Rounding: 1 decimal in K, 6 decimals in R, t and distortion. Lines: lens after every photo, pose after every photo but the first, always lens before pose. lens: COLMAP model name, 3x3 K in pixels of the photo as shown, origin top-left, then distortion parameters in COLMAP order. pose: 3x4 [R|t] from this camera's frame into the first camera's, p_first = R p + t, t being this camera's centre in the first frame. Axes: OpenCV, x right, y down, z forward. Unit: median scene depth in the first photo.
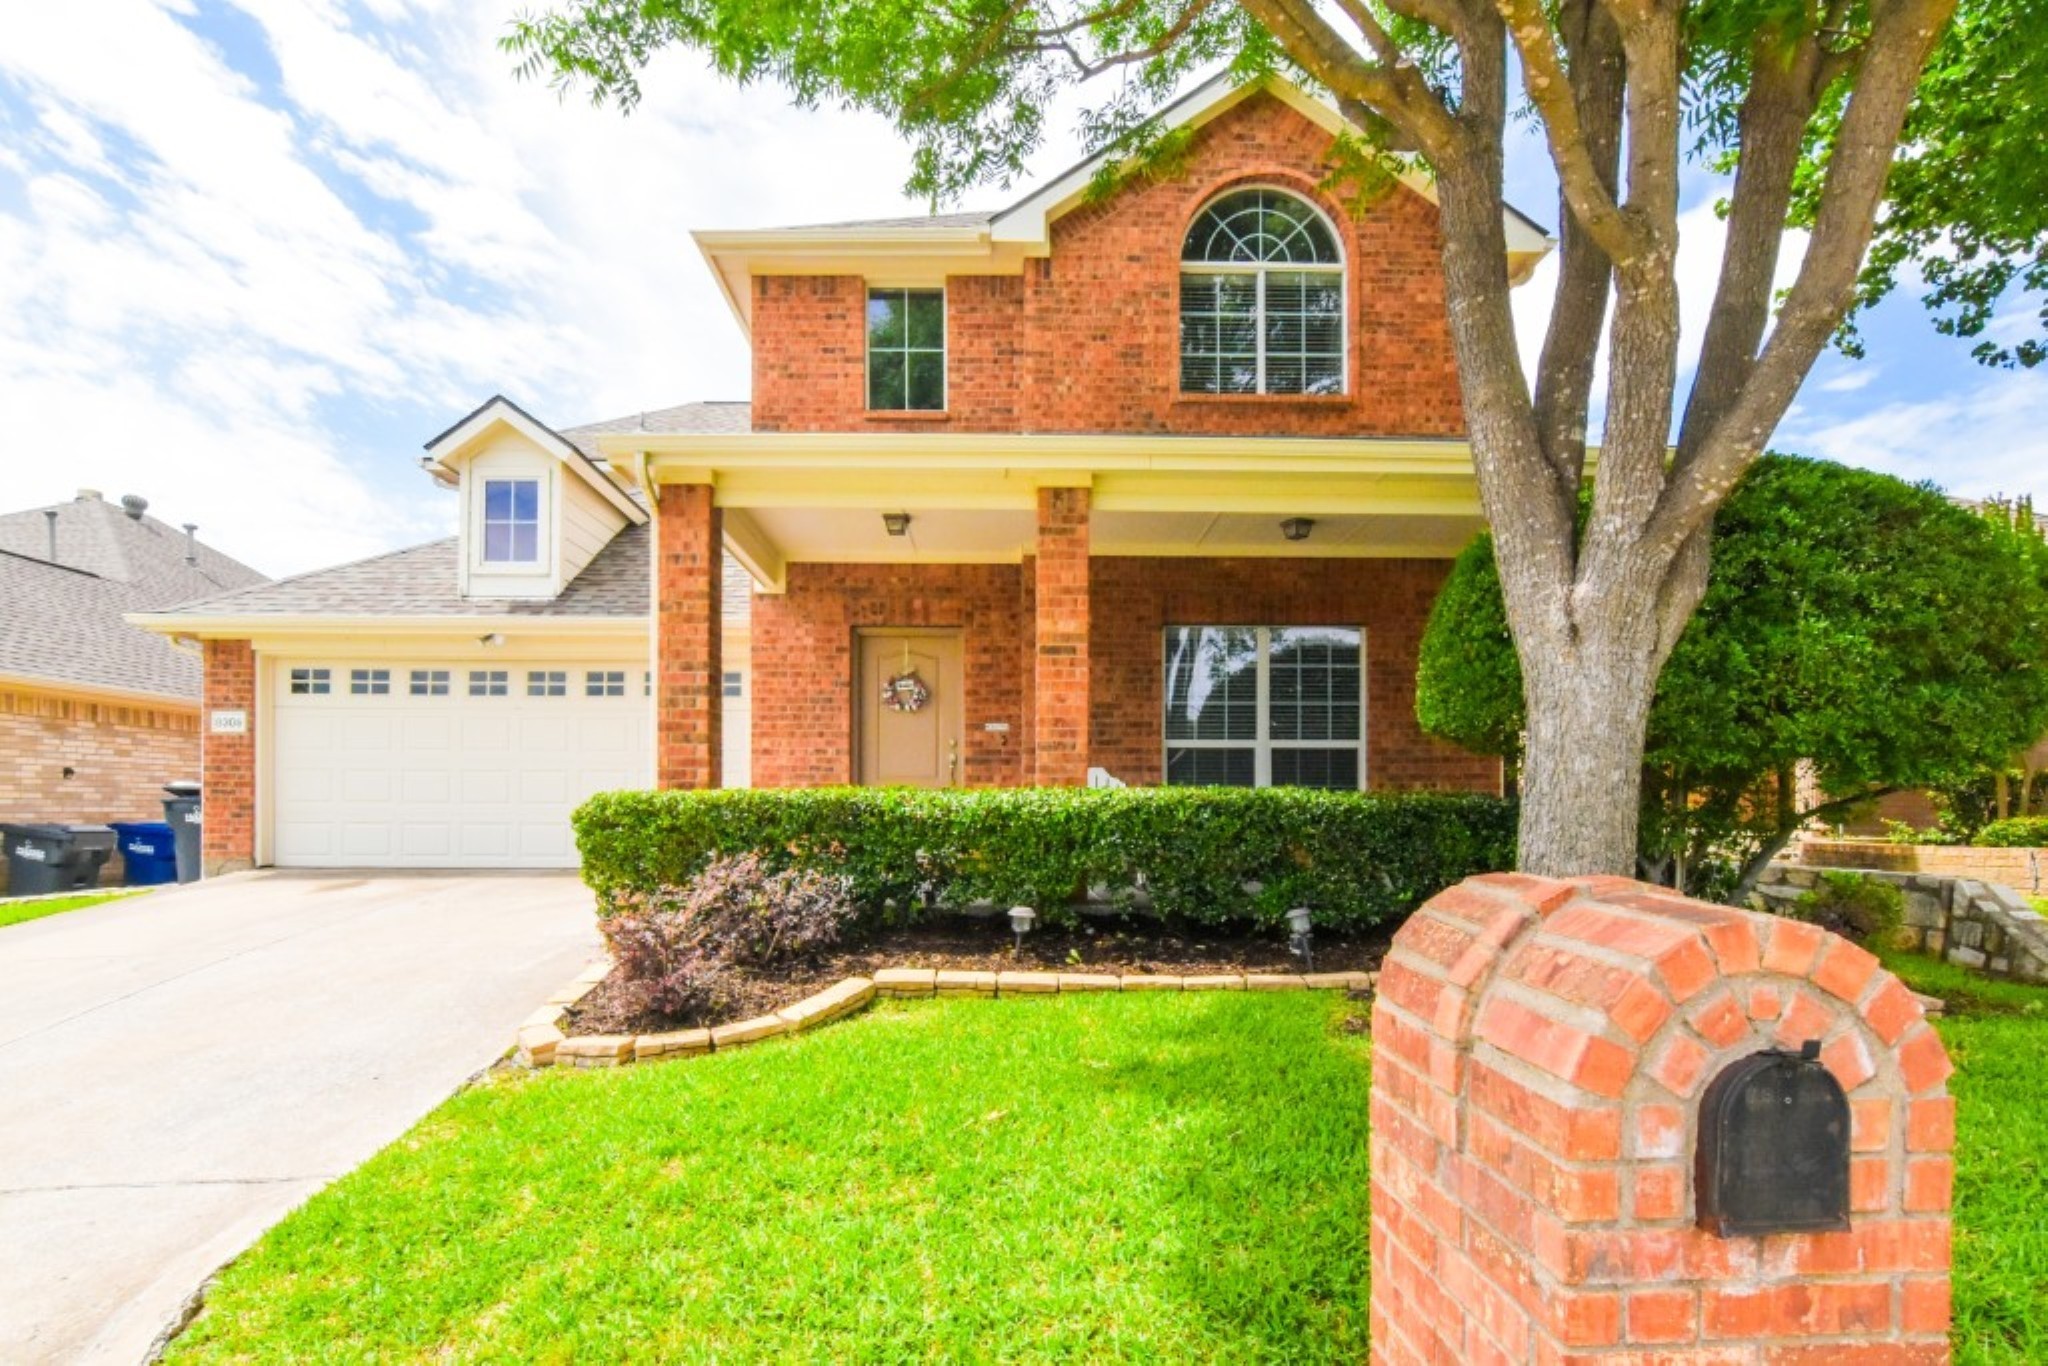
lens RADIAL K [[1029.1, 0, 1018.0], [0, 1029.1, 785.4], [0, 0, 1]] dist [-0.011258, 0.011828]
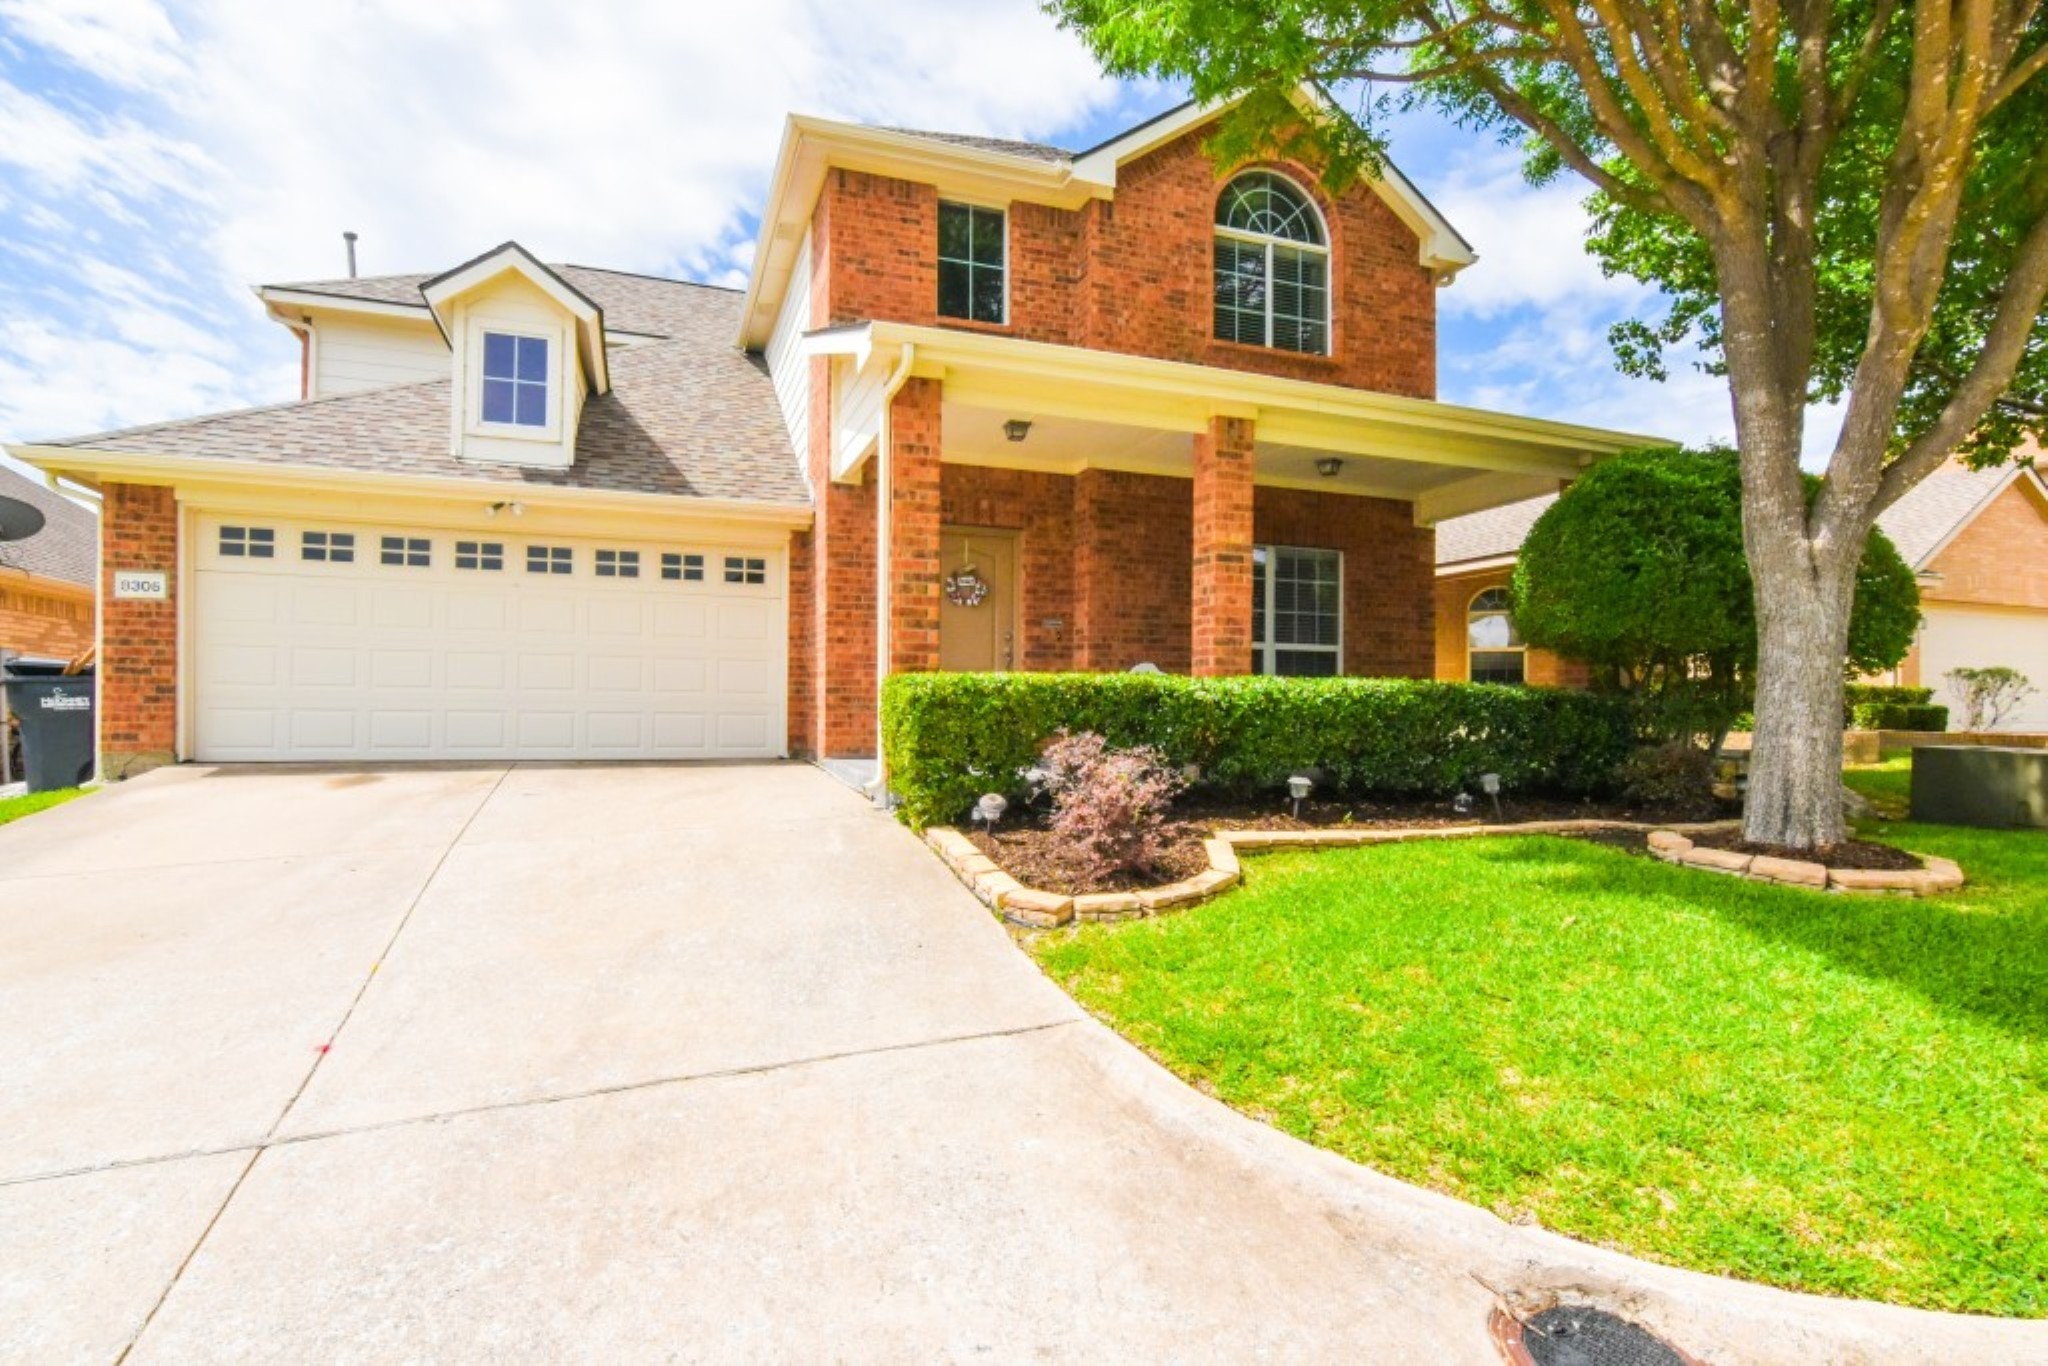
lens RADIAL K [[1009.0, 0, 1021.4], [0, 1009.0, 681.4], [0, 0, 1]] dist [-0.005076, 0.000569]
pose [[0.943638, 0.015481, 0.330617, -0.402528], [-0.013224, 0.999871, -0.009076, 0.014098], [-0.330715, 0.004193, 0.943721, 0.009296]]
